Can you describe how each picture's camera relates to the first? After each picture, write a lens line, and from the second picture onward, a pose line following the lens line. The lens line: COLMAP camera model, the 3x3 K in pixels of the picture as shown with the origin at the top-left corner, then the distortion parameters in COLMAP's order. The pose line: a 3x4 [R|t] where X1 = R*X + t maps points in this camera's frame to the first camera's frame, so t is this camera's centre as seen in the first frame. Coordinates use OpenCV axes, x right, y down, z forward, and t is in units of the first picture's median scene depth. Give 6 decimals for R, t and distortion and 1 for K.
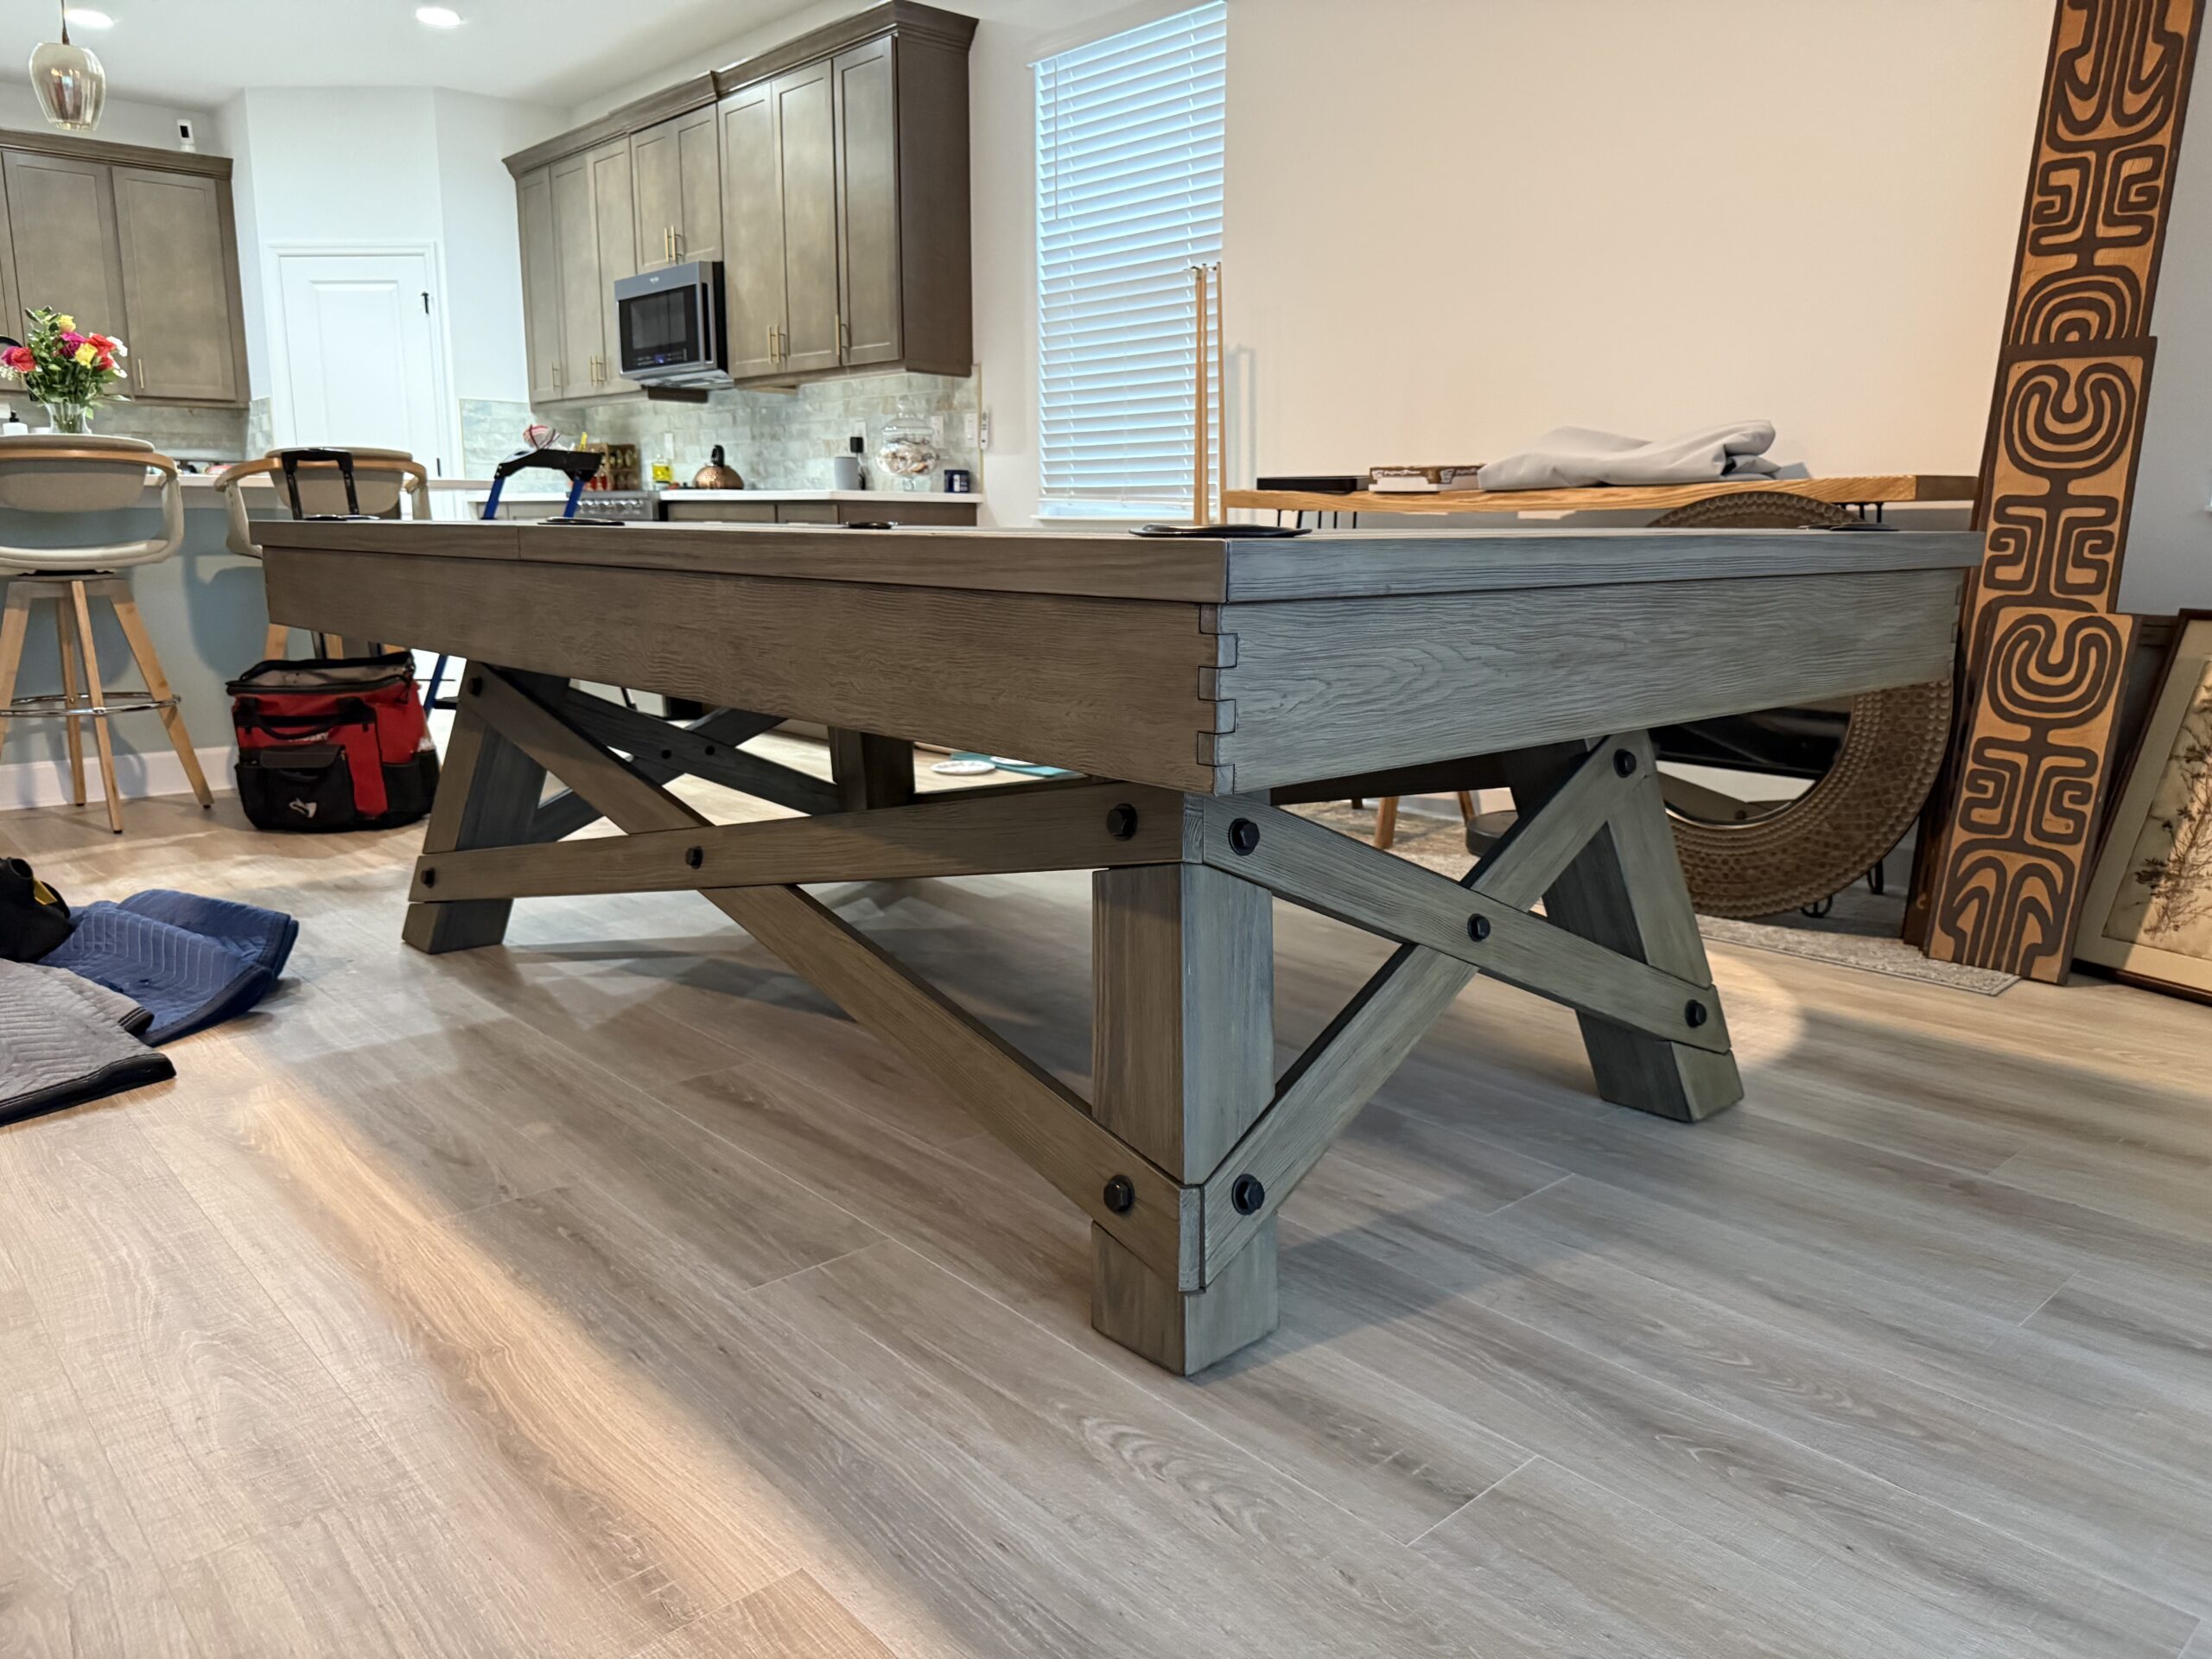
lens RADIAL K [[1582.3, 0, 1119.0], [0, 1582.3, 811.1], [0, 0, 1]] dist [0.033009, -0.044594]
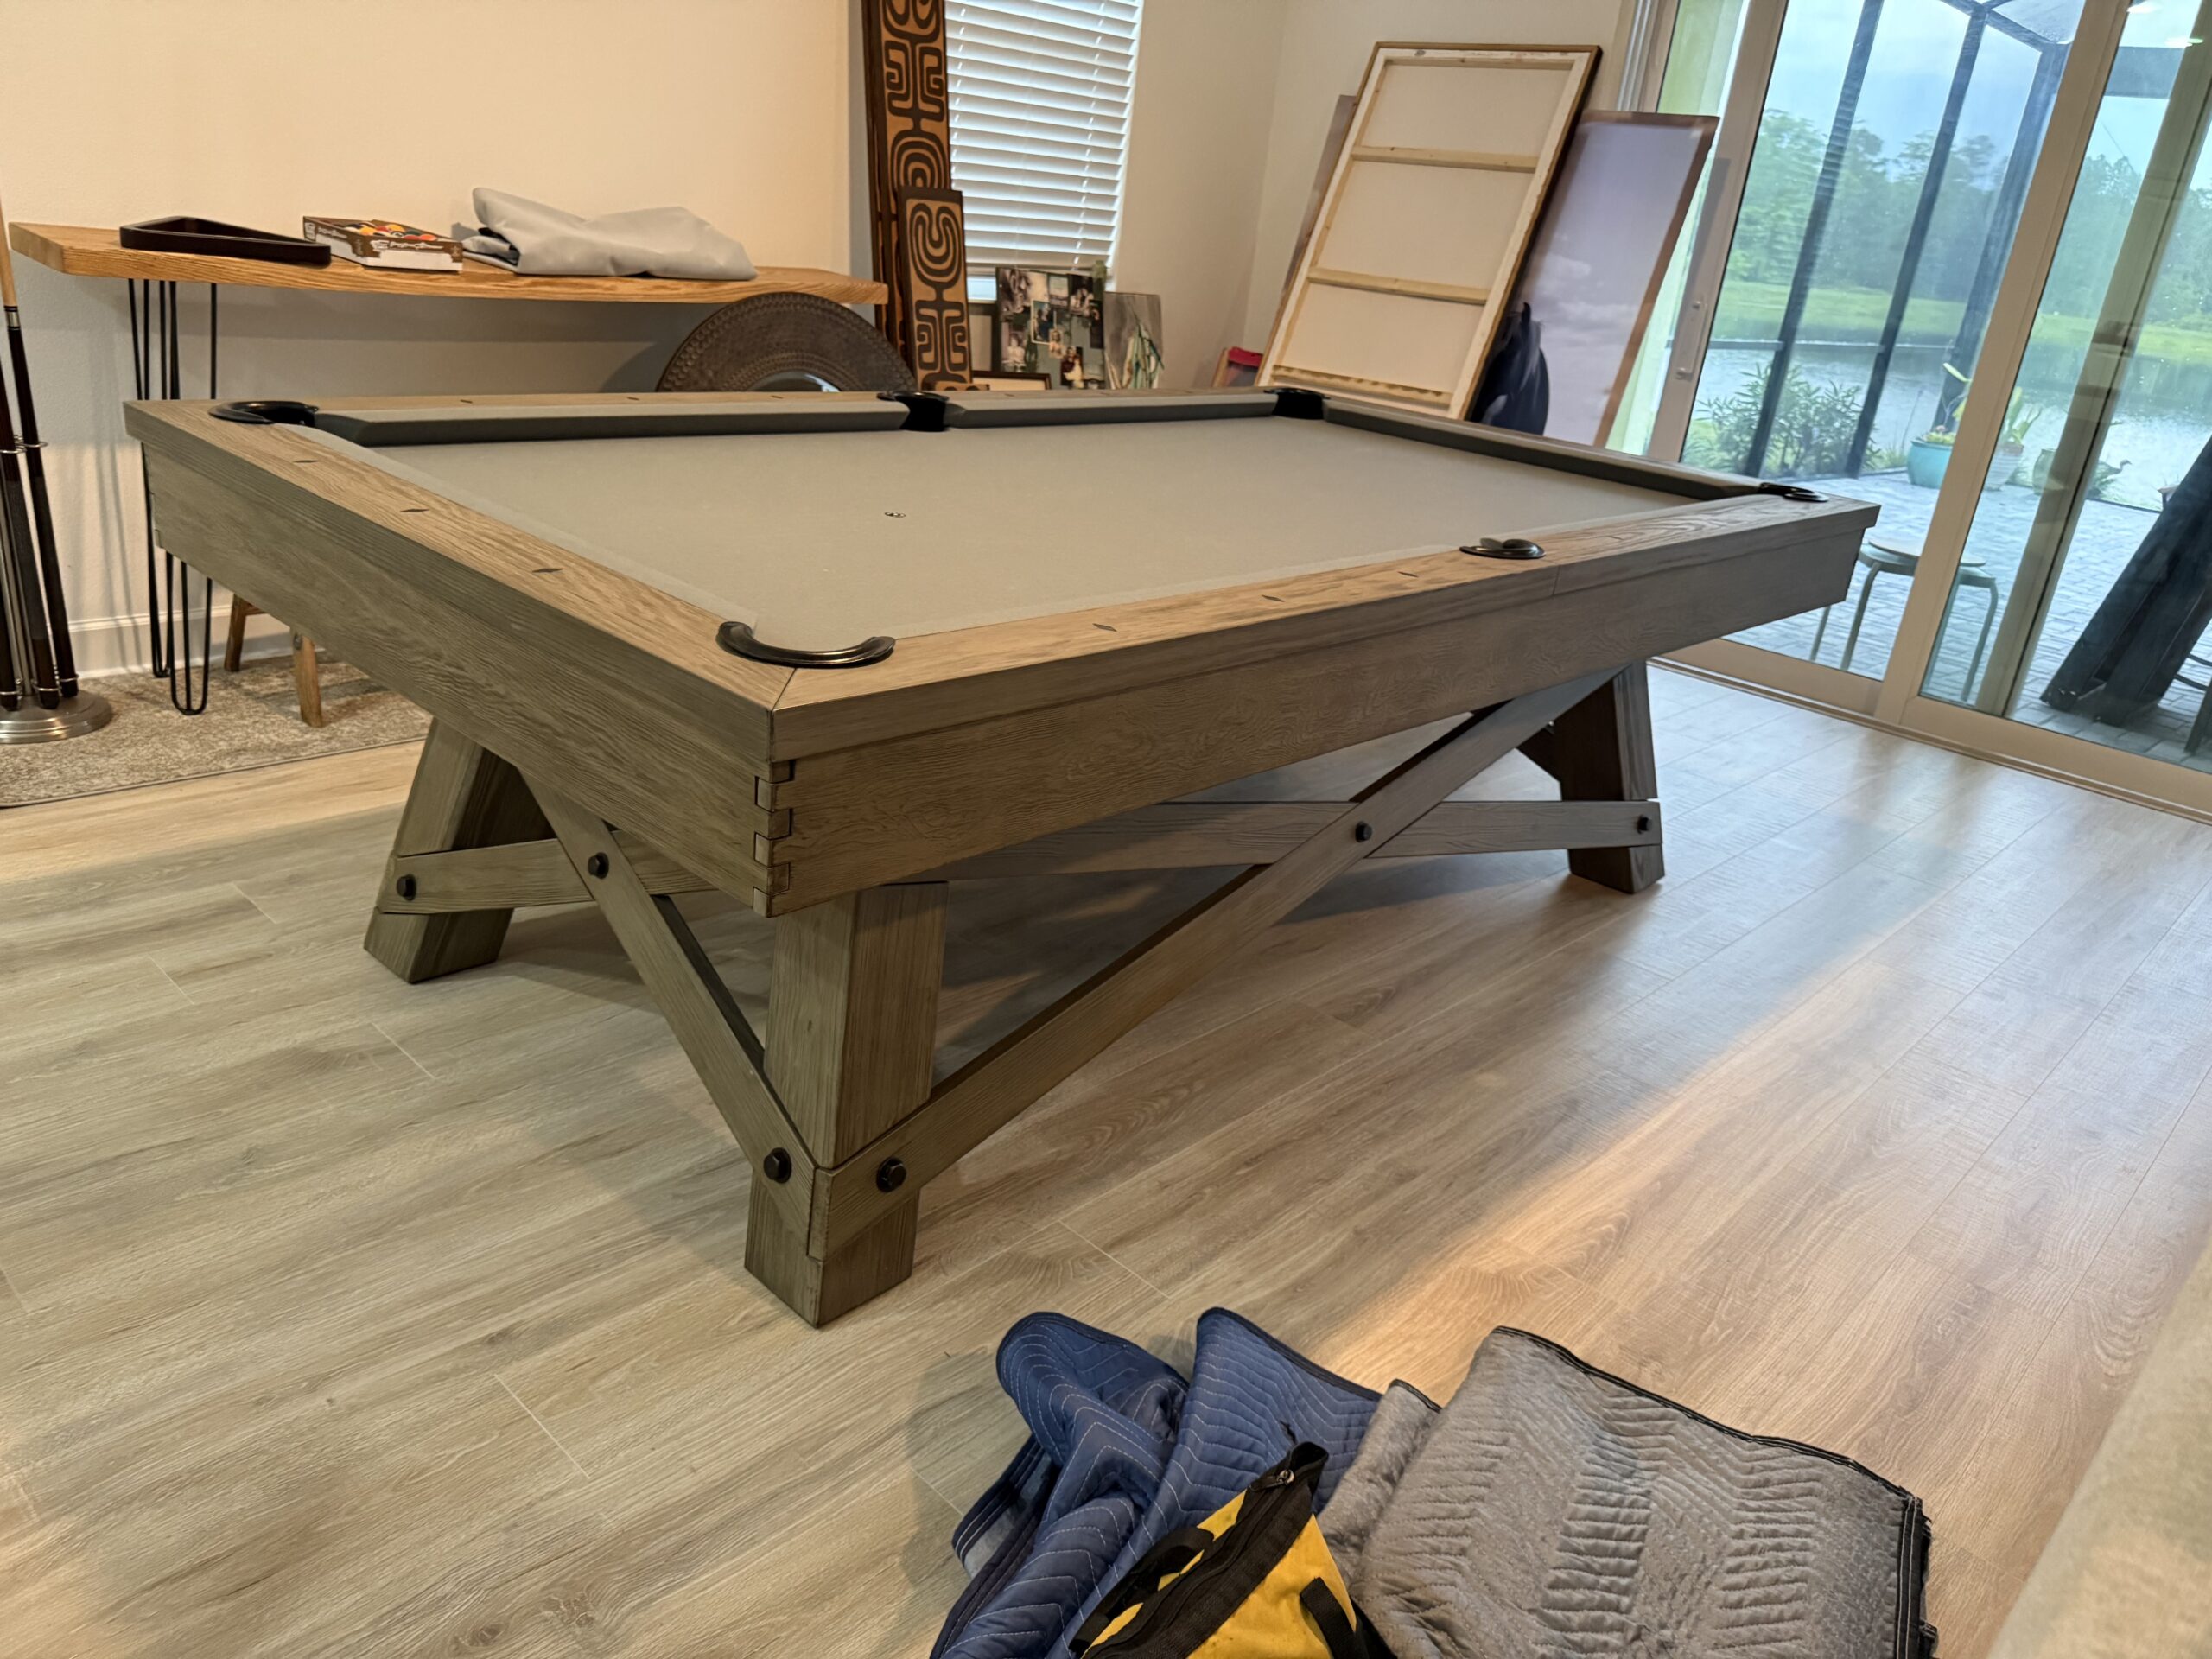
lens RADIAL K [[1582.3, 0, 1119.0], [0, 1582.3, 815.9], [0, 0, 1]] dist [0.033009, -0.044594]
pose [[-0.079578, -0.380345, 0.921415, -1.018017], [0.071331, 0.919804, 0.385840, -0.333057], [-0.994273, 0.096430, -0.046065, 1.003123]]
